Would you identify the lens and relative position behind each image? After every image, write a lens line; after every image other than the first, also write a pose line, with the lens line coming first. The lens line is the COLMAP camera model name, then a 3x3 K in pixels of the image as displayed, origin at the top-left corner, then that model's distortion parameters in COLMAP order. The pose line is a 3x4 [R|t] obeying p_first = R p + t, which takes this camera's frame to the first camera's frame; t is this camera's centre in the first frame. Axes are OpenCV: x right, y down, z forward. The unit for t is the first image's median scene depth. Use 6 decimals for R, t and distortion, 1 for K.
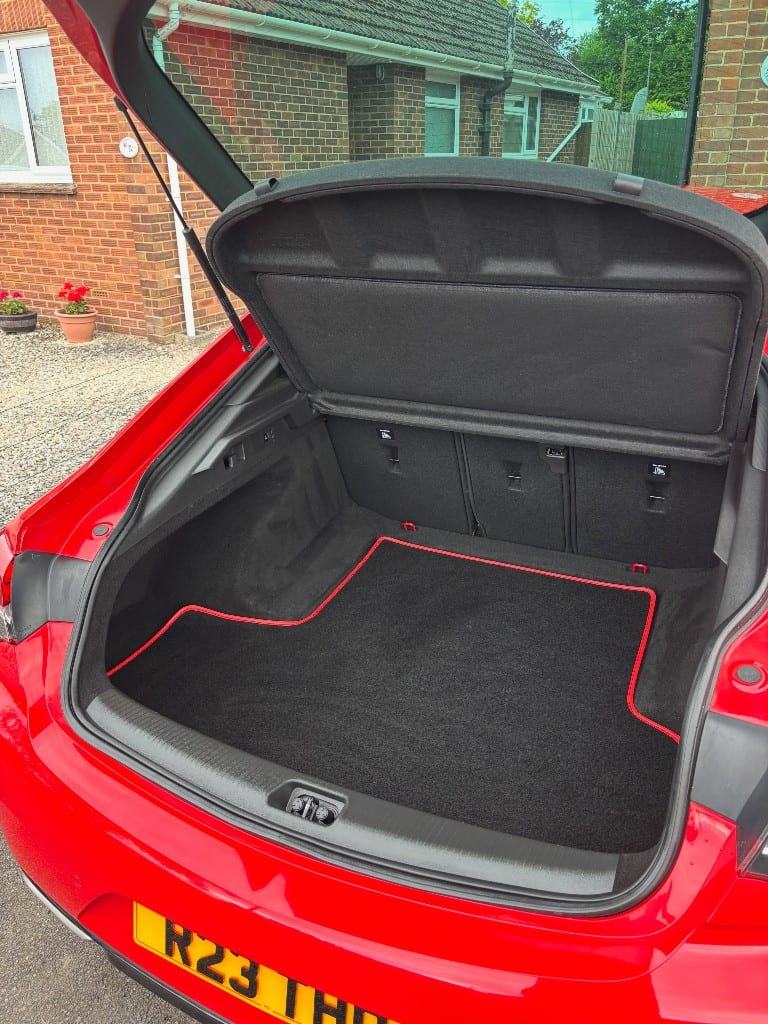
lens RADIAL K [[786.1, 0, 363.6], [0, 786.1, 516.6], [0, 0, 1]] dist [0.058820, -0.077328]
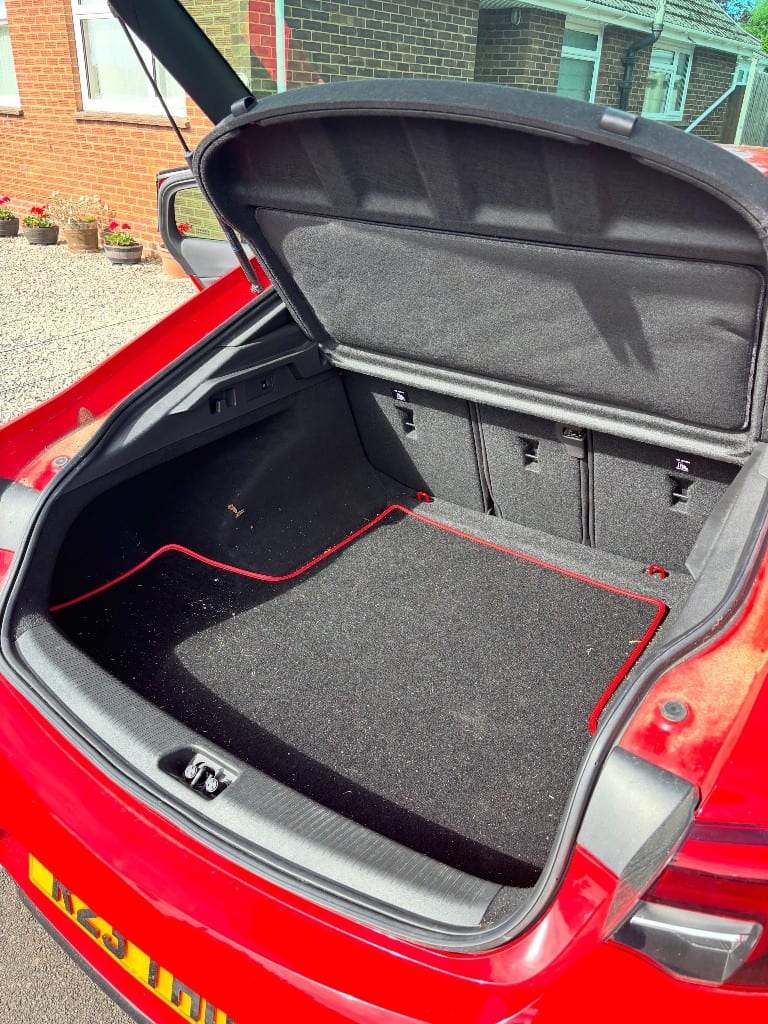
lens RADIAL K [[786.1, 0, 363.6], [0, 786.1, 516.6], [0, 0, 1]] dist [0.058820, -0.077328]
pose [[0.985499, 0.119646, -0.120322, 0.123188], [-0.113466, 0.991906, 0.056985, -0.010881], [0.126166, -0.042506, 0.991098, 0.060401]]
